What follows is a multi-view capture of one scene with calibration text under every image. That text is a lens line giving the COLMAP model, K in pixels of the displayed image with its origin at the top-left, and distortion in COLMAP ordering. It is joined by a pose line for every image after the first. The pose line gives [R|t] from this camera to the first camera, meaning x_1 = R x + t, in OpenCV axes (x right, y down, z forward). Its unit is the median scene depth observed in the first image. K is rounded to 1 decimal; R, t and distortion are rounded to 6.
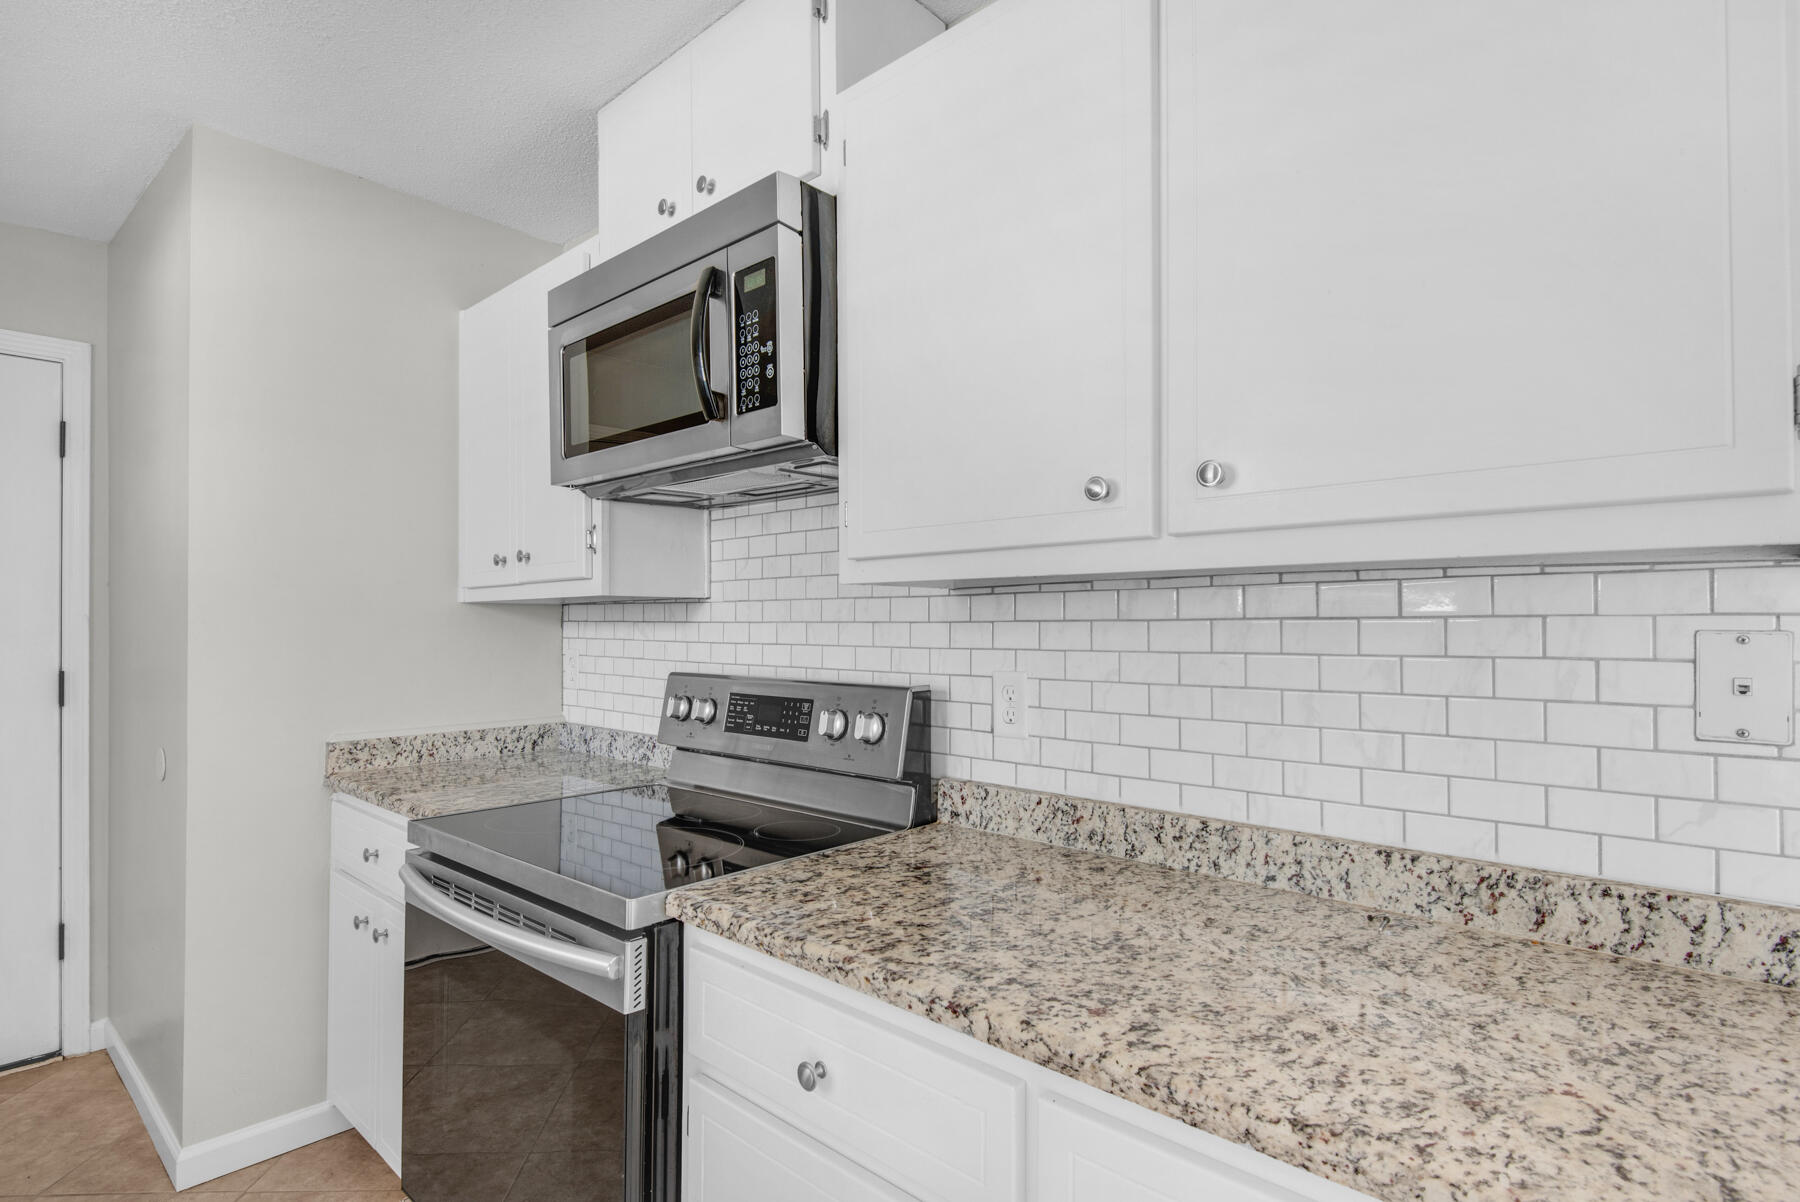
lens RADIAL K [[878.5, 0, 905.8], [0, 878.5, 616.7], [0, 0, 1]] dist [0.037137, -0.026062]
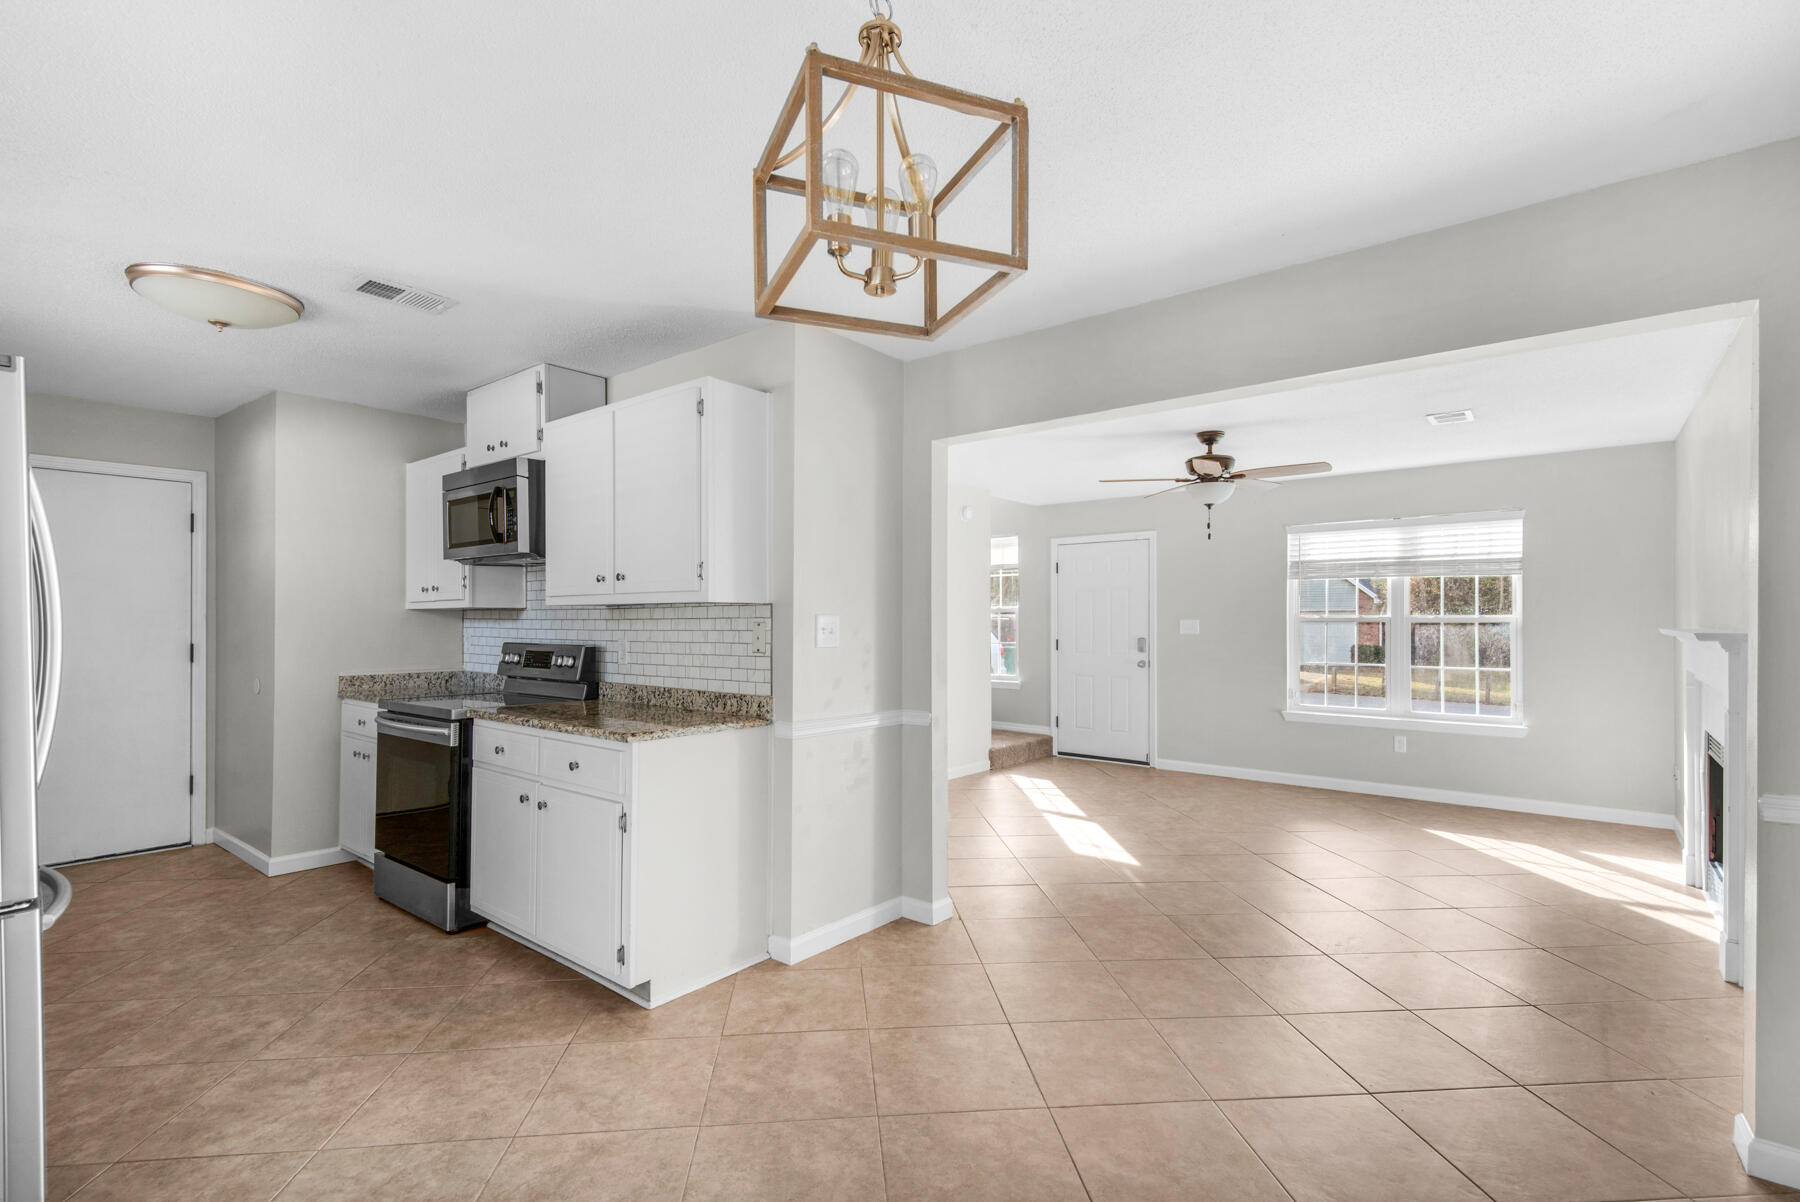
lens RADIAL K [[826.7, 0, 930.6], [0, 826.7, 621.7], [0, 0, 1]] dist [0.036818, -0.025844]
pose [[0.997950, 0.003830, 0.063888, 0.759981], [-0.004193, 0.999976, 0.005552, -0.005060], [-0.063866, -0.005809, 0.997942, -1.308772]]
